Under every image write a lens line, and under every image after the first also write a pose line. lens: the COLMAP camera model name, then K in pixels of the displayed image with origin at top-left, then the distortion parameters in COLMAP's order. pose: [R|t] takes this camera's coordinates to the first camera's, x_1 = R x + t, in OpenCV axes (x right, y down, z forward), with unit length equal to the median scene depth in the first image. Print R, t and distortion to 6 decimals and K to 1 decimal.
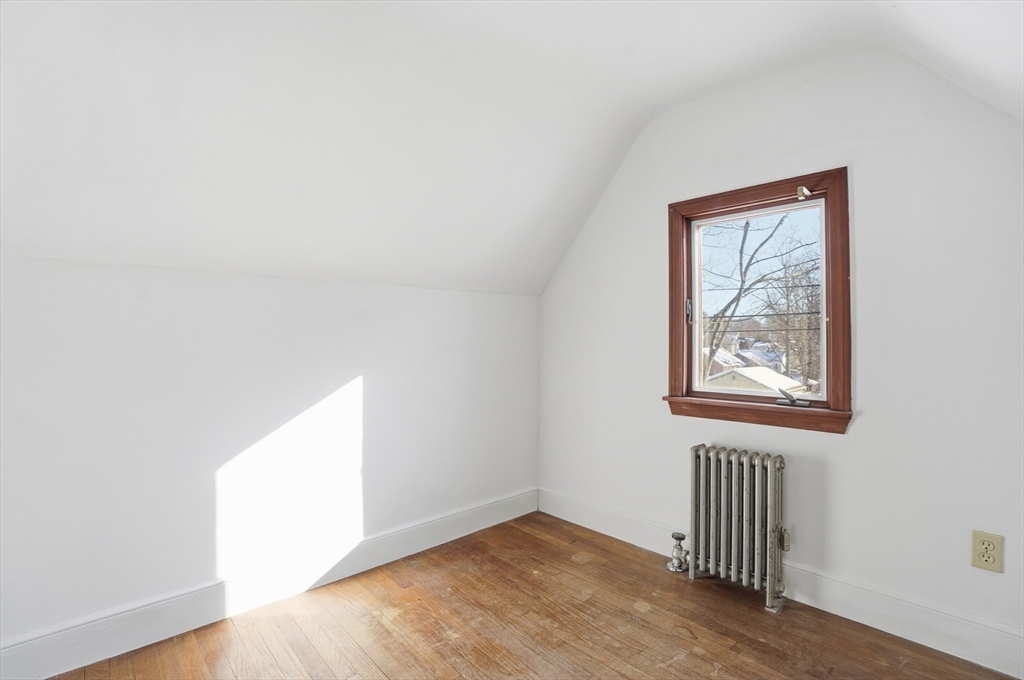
lens RADIAL K [[481.2, 0, 510.4], [0, 481.2, 338.2], [0, 0, 1]] dist [-0.069038, 0.018824]
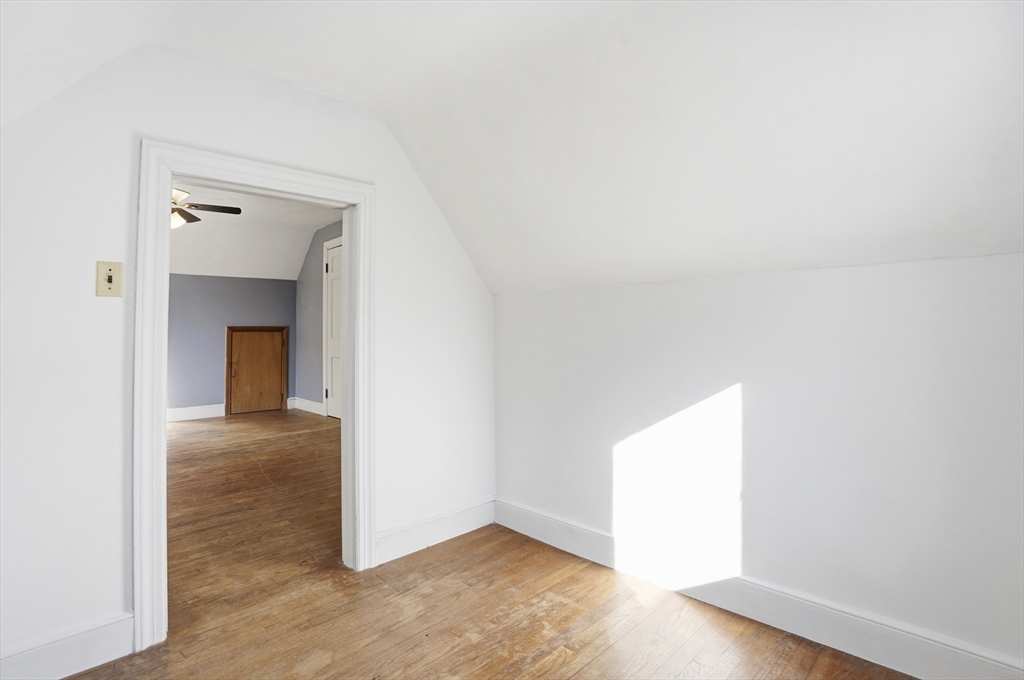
lens RADIAL K [[481.2, 0, 508.9], [0, 481.2, 332.0], [0, 0, 1]] dist [-0.069038, 0.018824]
pose [[0.050914, -0.000328, -0.998703, 0.538392], [0.001365, 0.999999, -0.000259, -0.011505], [0.998702, -0.001350, 0.050914, 0.589248]]
